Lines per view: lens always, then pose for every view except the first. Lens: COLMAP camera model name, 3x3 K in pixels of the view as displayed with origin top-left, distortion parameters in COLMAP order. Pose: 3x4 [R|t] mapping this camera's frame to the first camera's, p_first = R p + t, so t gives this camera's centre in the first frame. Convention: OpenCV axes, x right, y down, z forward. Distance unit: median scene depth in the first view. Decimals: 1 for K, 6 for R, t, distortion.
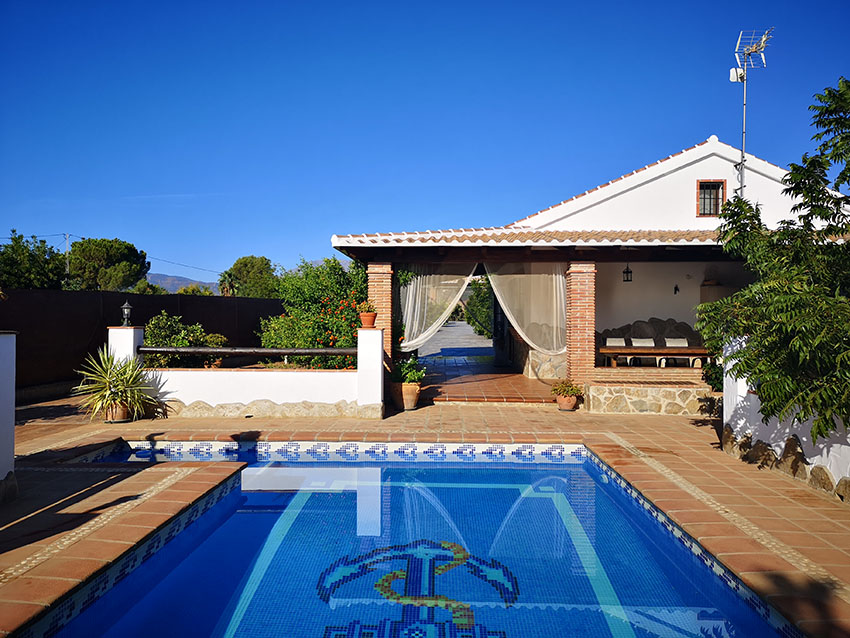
lens RADIAL K [[664.3, 0, 396.2], [0, 664.3, 320.2], [0, 0, 1]] dist [0.009331, 0.004135]
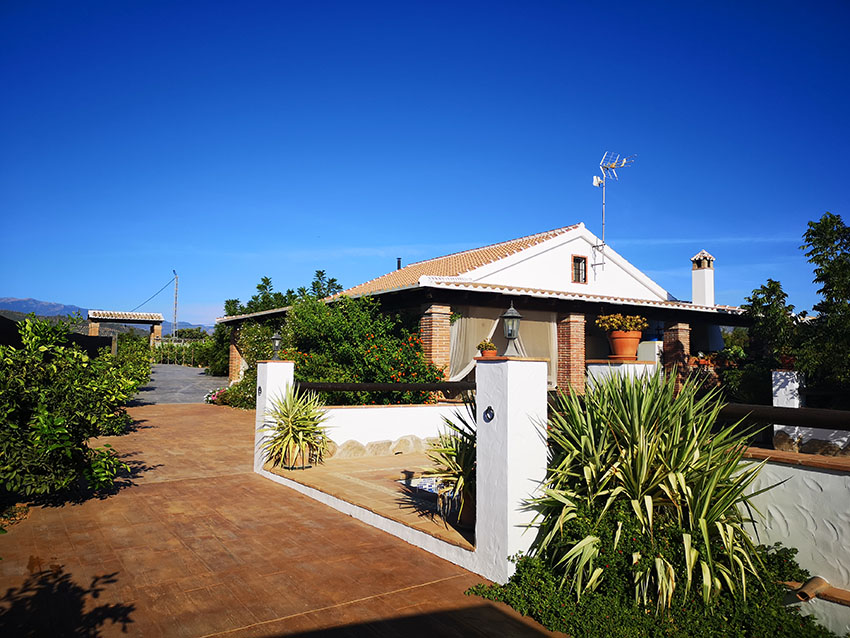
lens RADIAL K [[656.2, 0, 425.0], [0, 656.2, 319.0], [0, 0, 1]] dist [0.073642, -0.073427]
pose [[0.800464, 0.052058, 0.597116, -0.571270], [-0.011338, 0.997358, -0.071754, 0.012671], [-0.599274, 0.050667, 0.798939, 0.151609]]
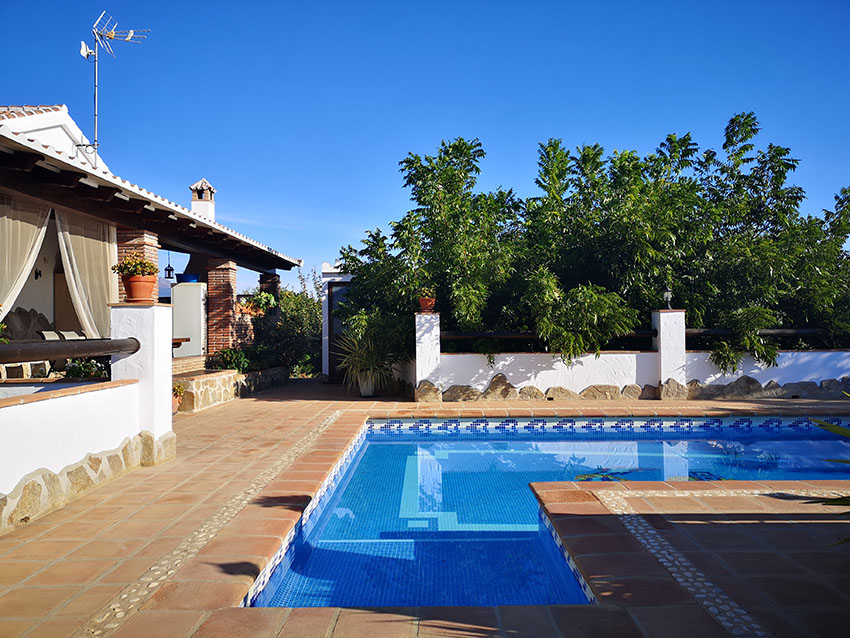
lens RADIAL K [[656.2, 0, 425.0], [0, 656.2, 319.0], [0, 0, 1]] dist [0.073642, -0.073427]
pose [[-0.047631, 0.010889, 0.998806, -0.456242], [0.011725, 0.999878, -0.010342, 0.025332], [-0.998796, 0.011219, -0.047752, 0.584158]]
